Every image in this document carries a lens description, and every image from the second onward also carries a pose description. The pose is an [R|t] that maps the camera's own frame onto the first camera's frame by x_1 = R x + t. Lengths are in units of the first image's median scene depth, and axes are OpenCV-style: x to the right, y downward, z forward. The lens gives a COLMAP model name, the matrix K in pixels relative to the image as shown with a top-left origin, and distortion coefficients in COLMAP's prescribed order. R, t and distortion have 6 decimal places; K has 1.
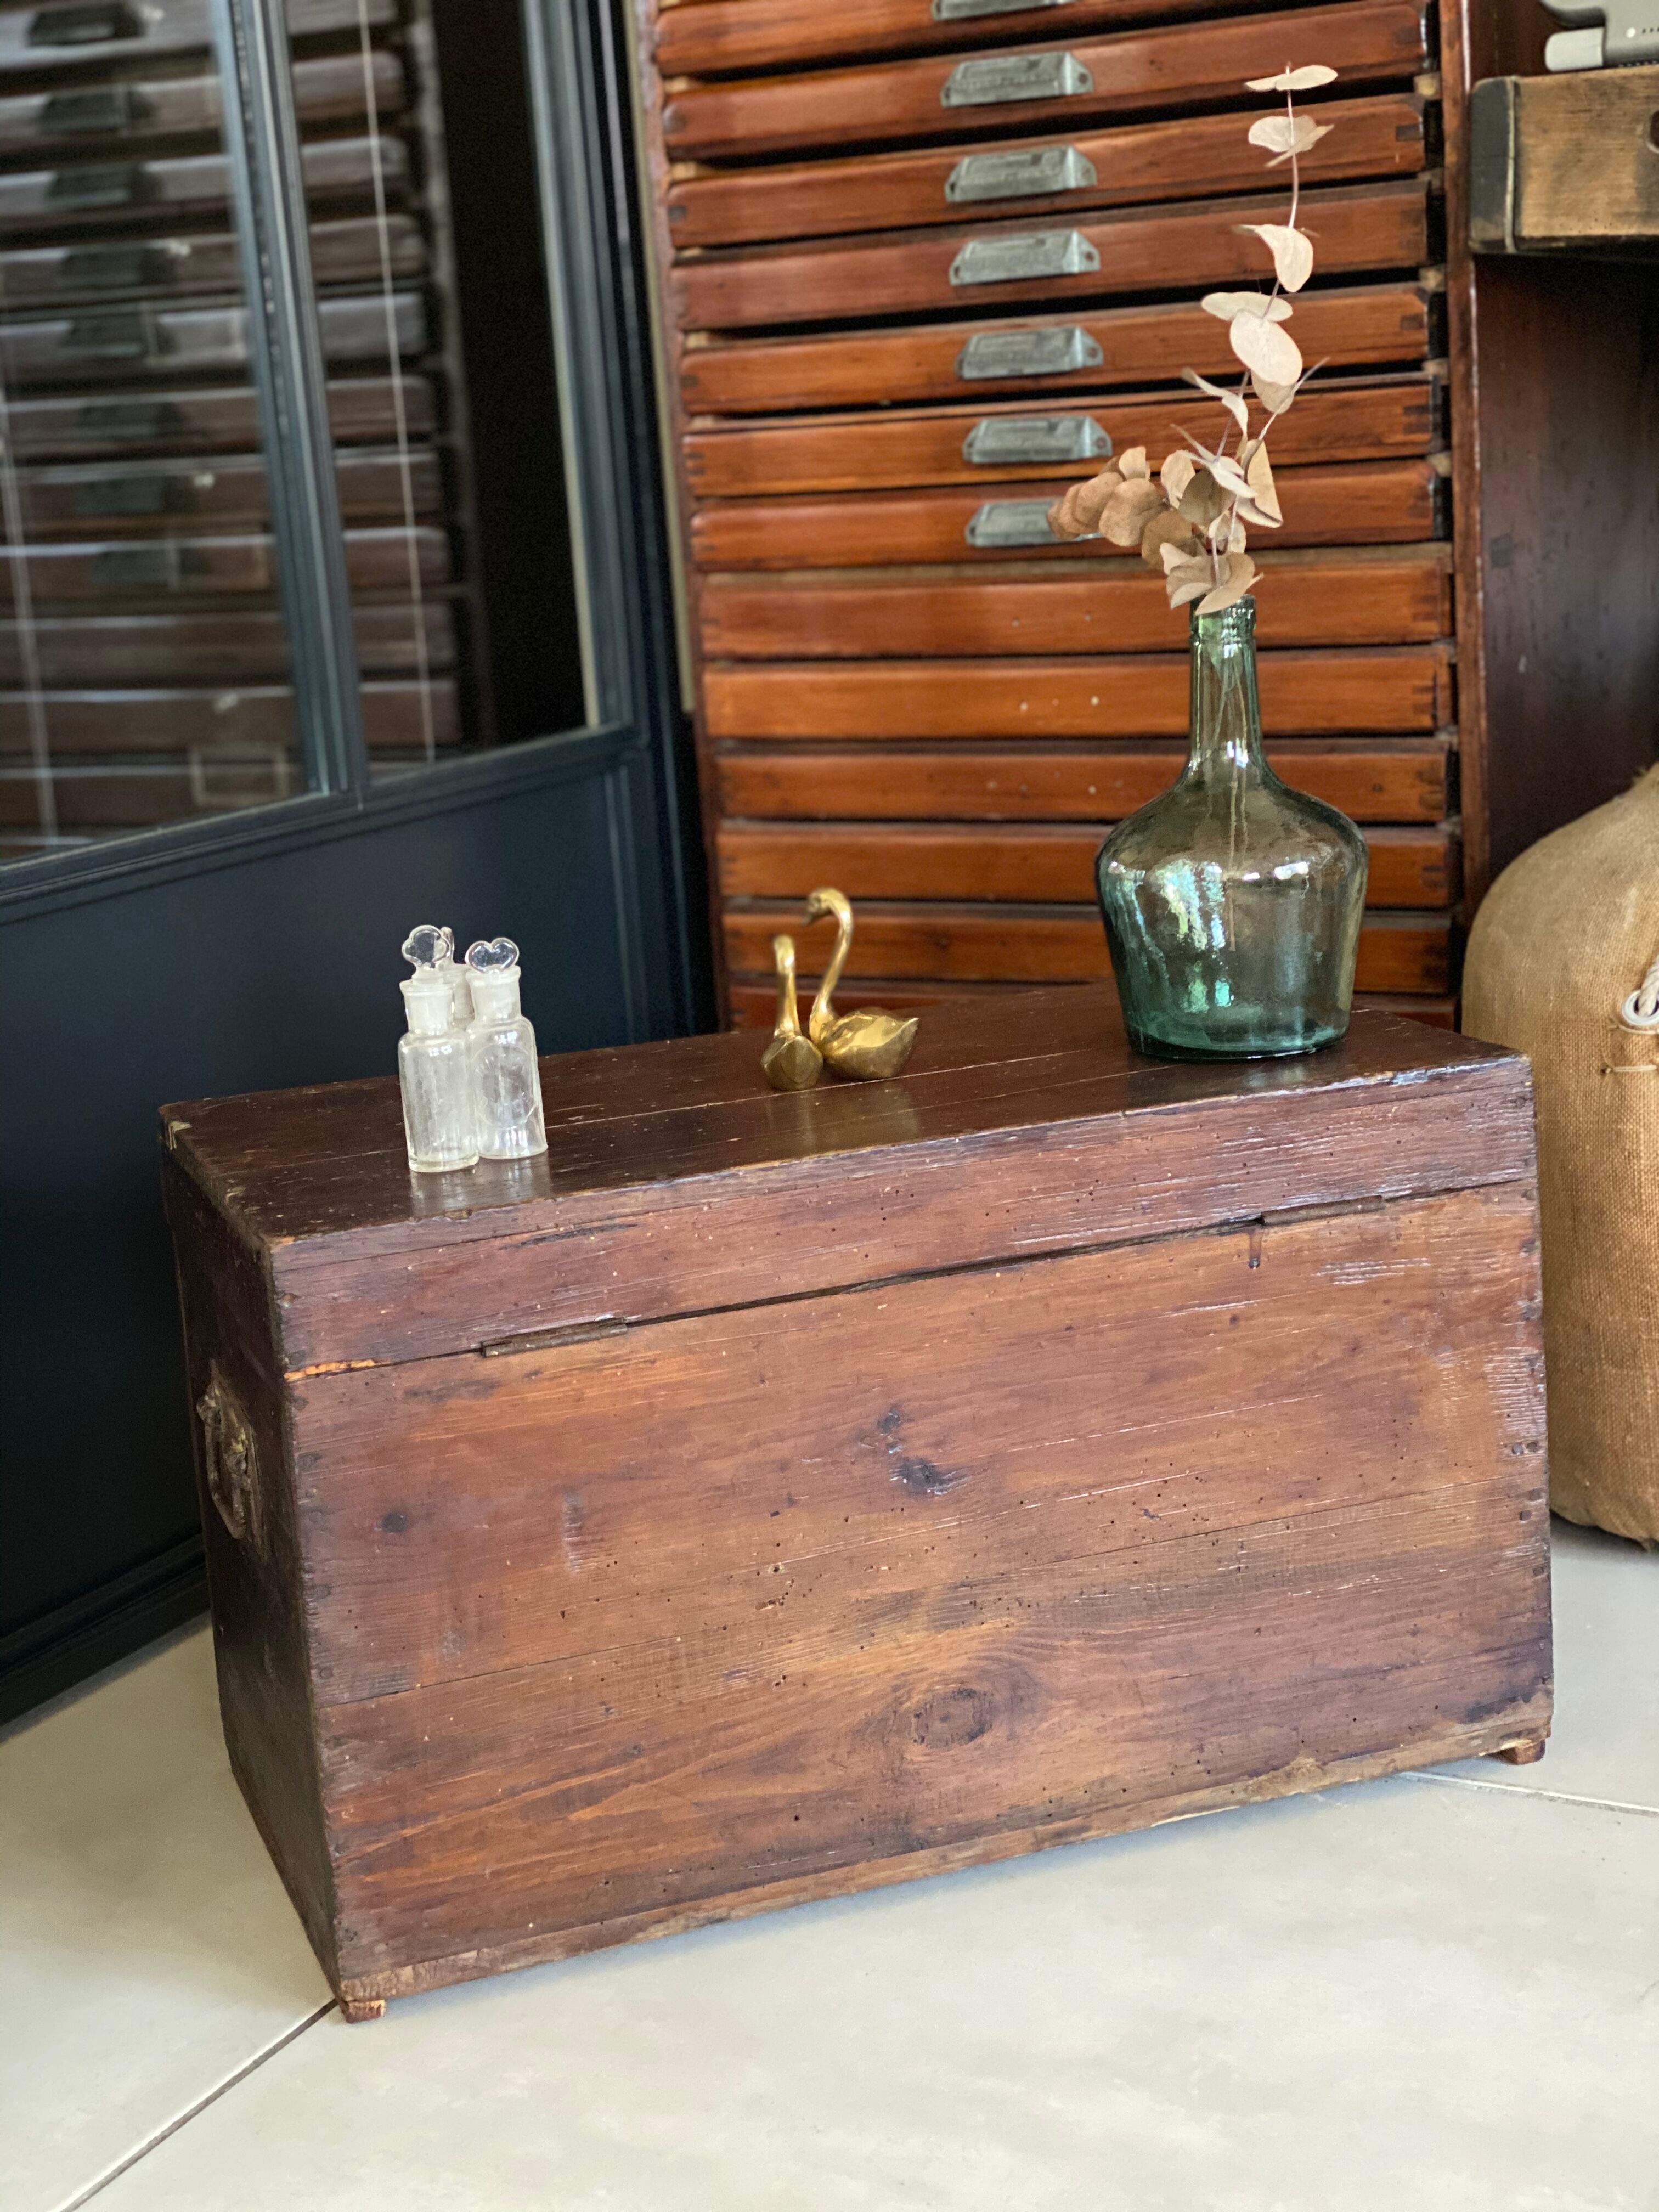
lens RADIAL K [[3388.8, 0, 808.9], [0, 3388.8, 1103.0], [0, 0, 1]] dist [0.100103, 0.000000]
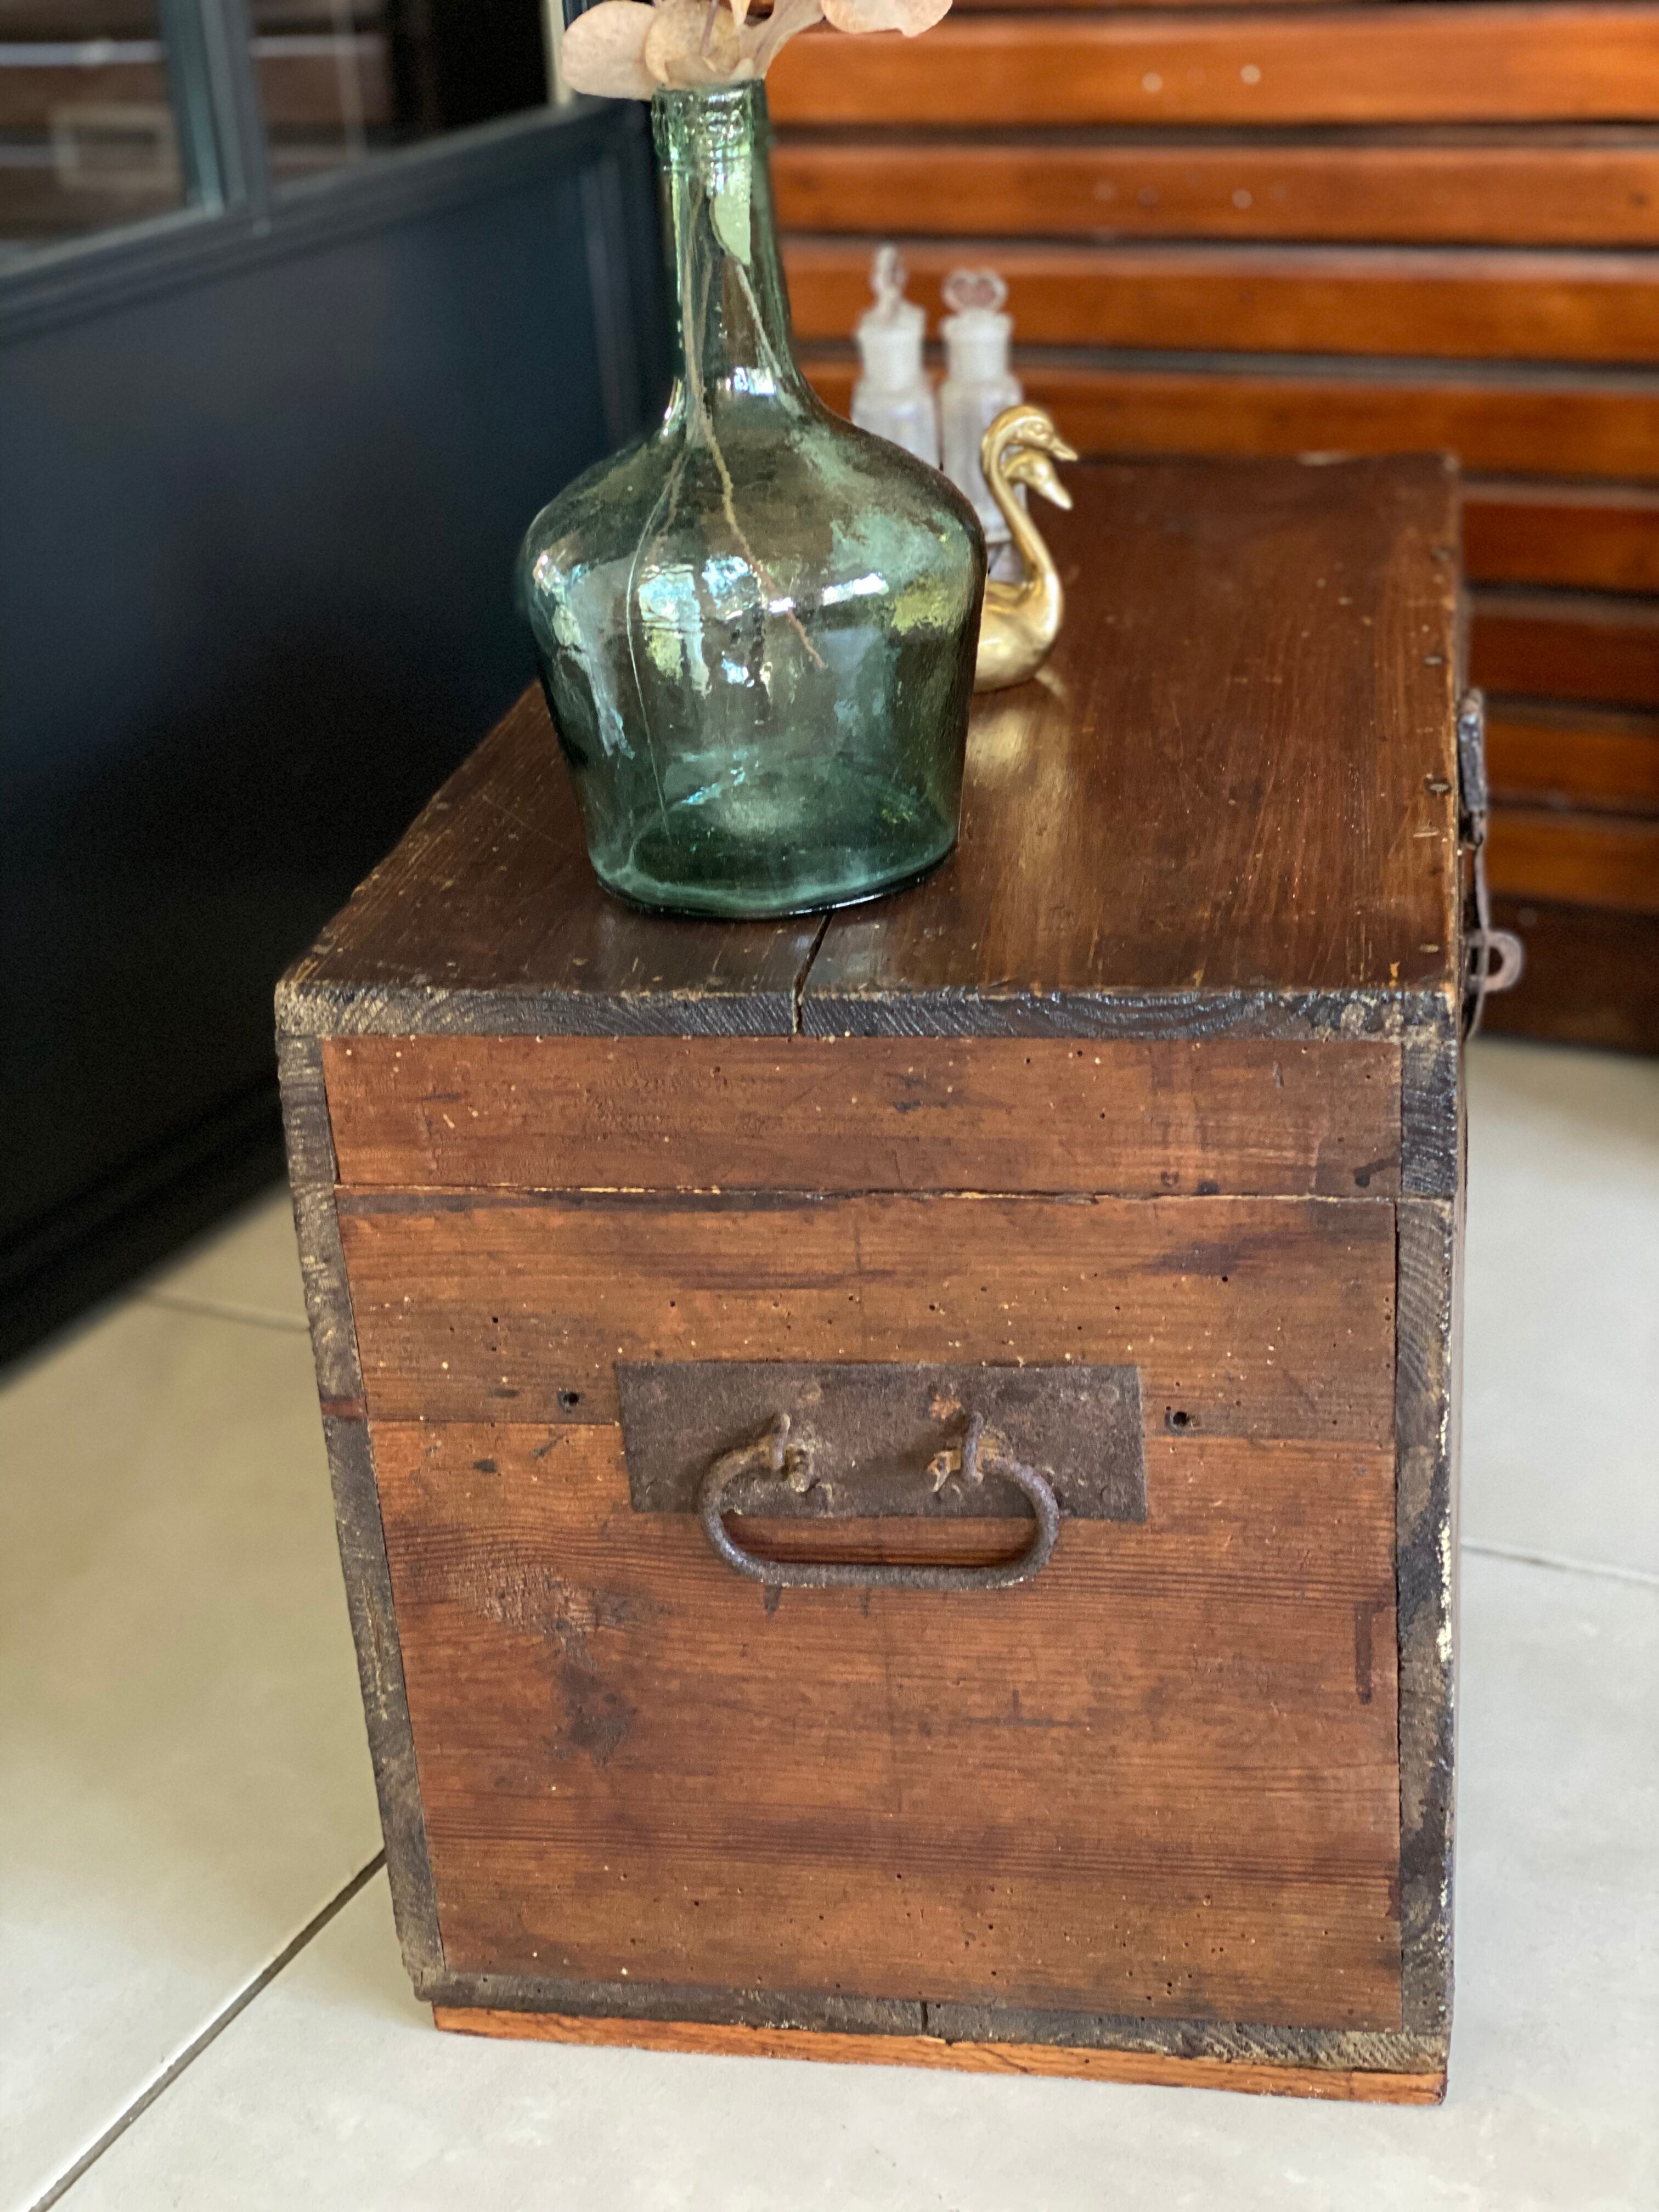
lens RADIAL K [[3388.8, 0, 814.1], [0, 3388.8, 1127.4], [0, 0, 1]] dist [0.100103, 0.000000]
pose [[0.999845, -0.006235, 0.016482, -0.024800], [0.002870, 0.980439, 0.196803, -0.040610], [-0.017387, -0.196726, 0.980304, 0.223189]]
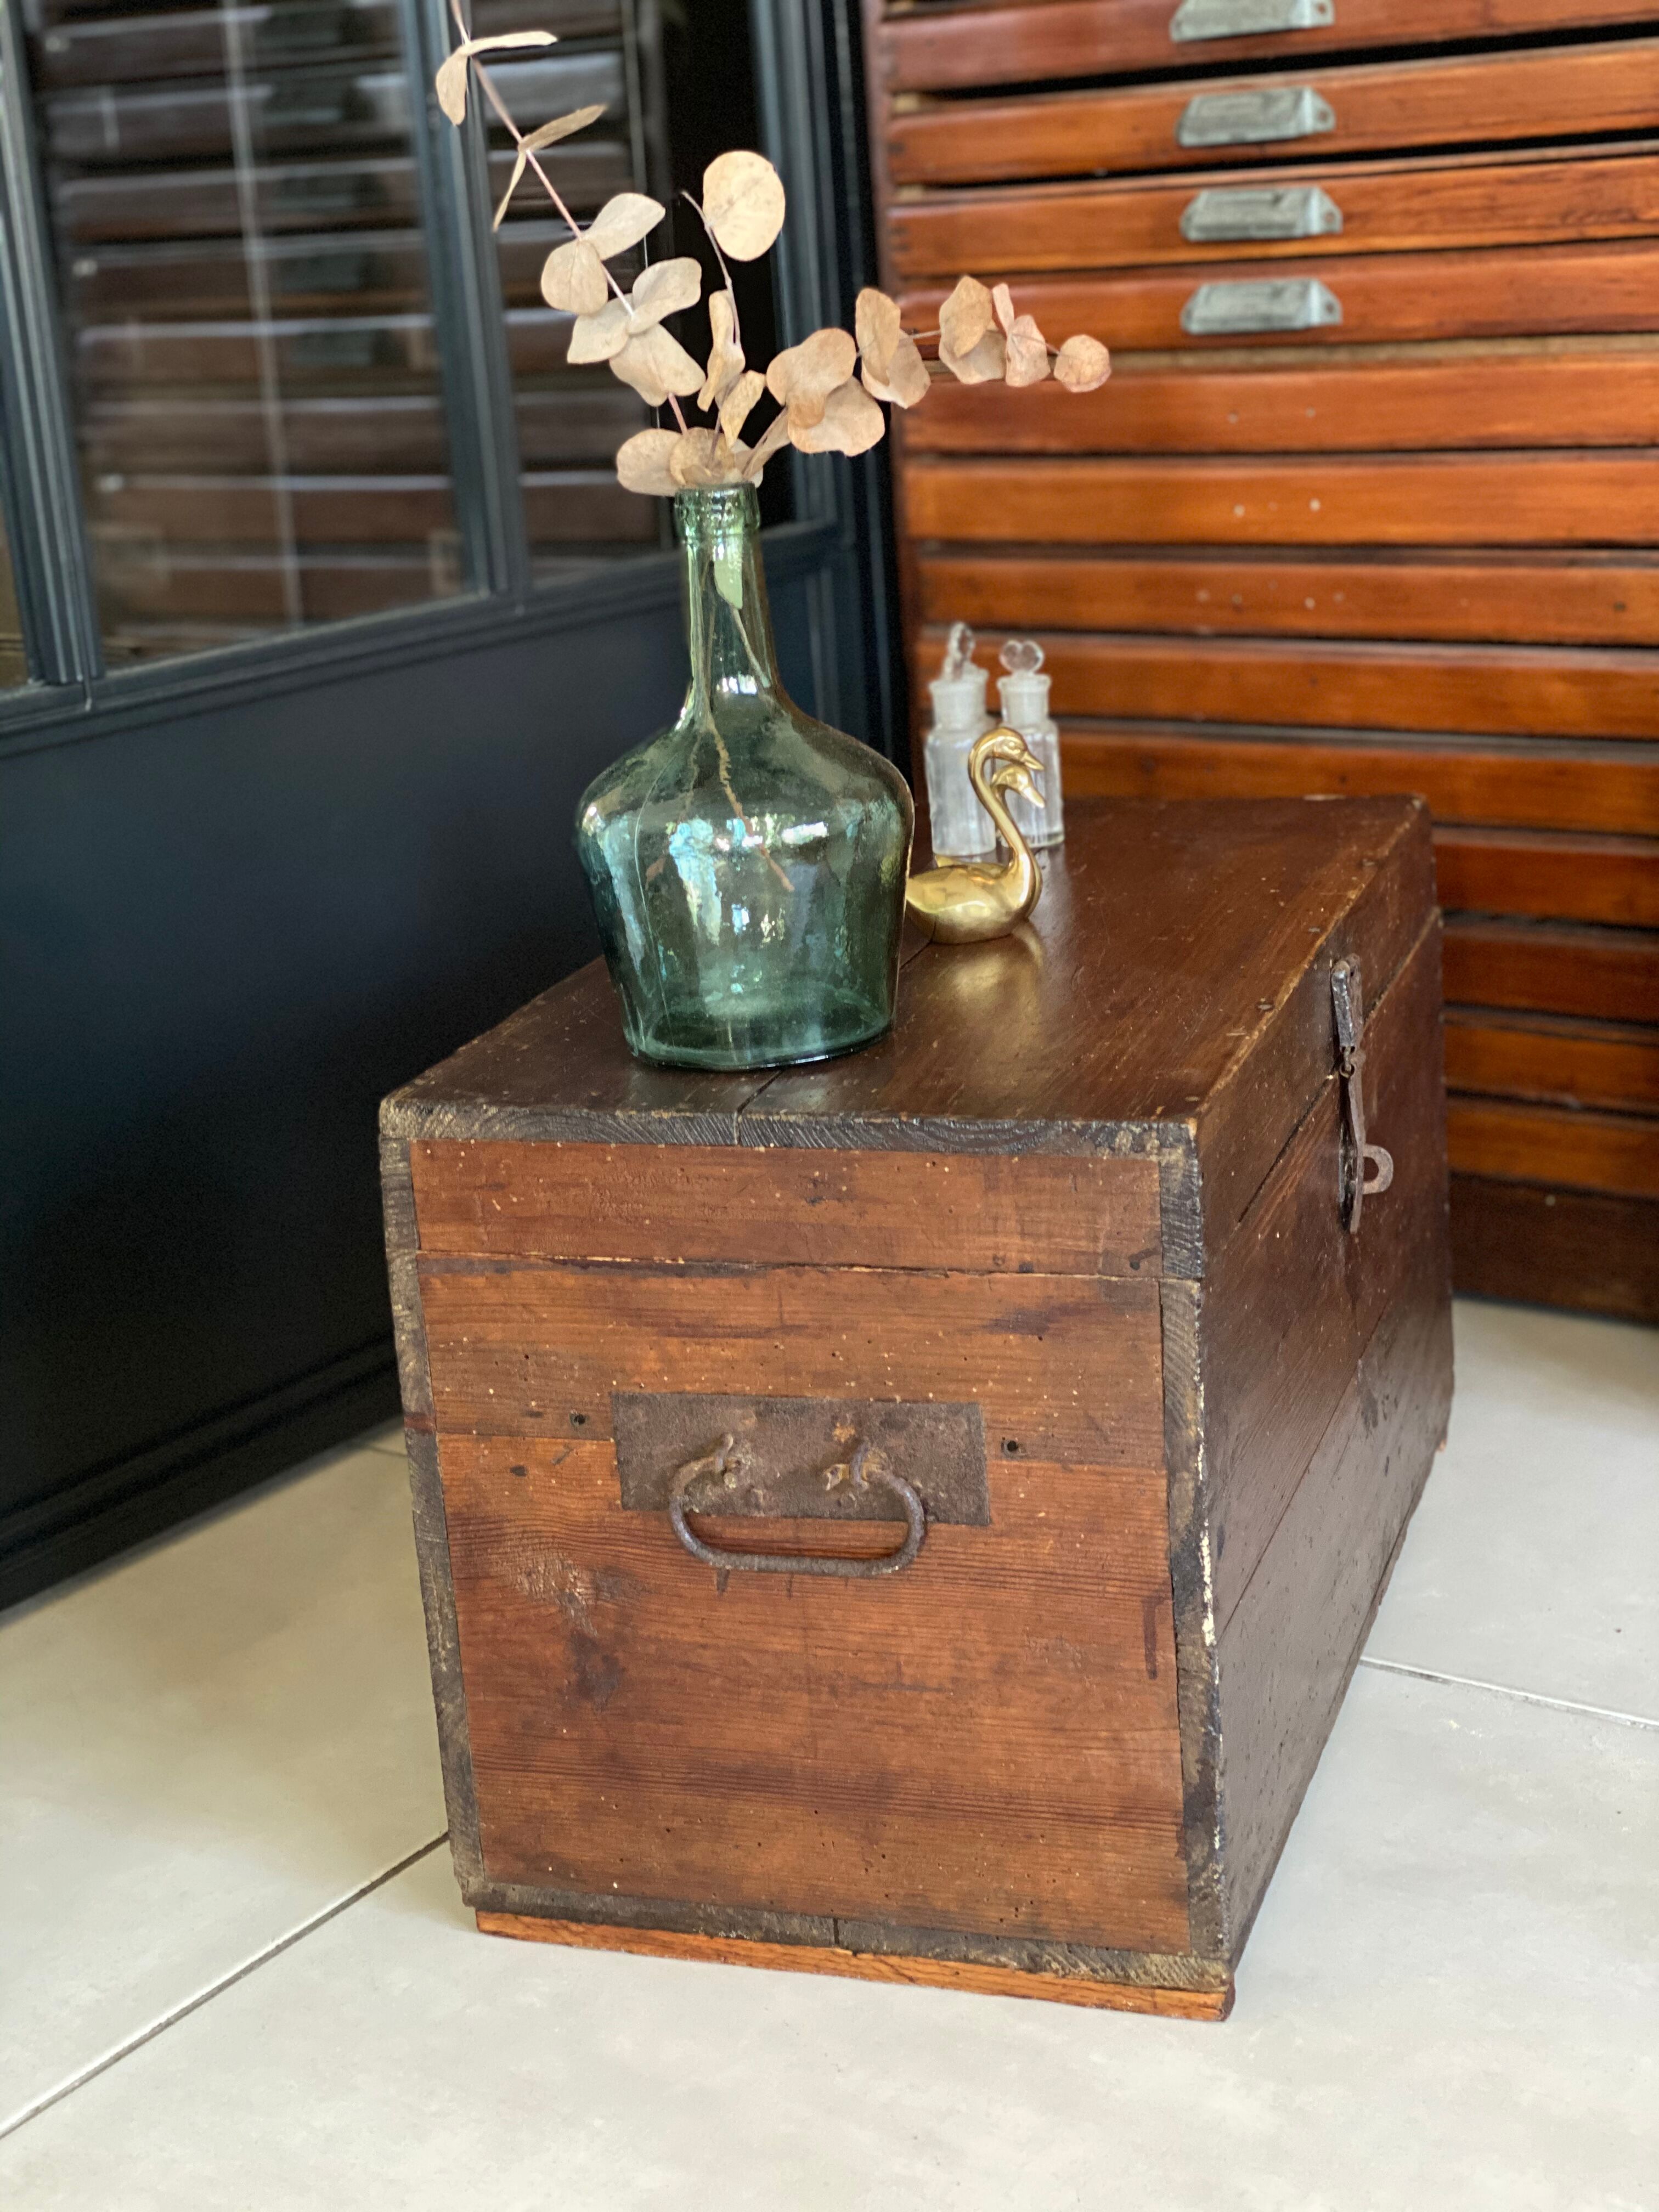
lens RADIAL K [[3388.8, 0, 781.5], [0, 3388.8, 1117.2], [0, 0, 1]] dist [0.100103, 0.000000]
pose [[0.992088, 0.035007, -0.120569, 0.058189], [-0.026503, 0.997093, 0.071434, -0.015658], [0.122719, -0.067673, 0.990132, 0.060771]]
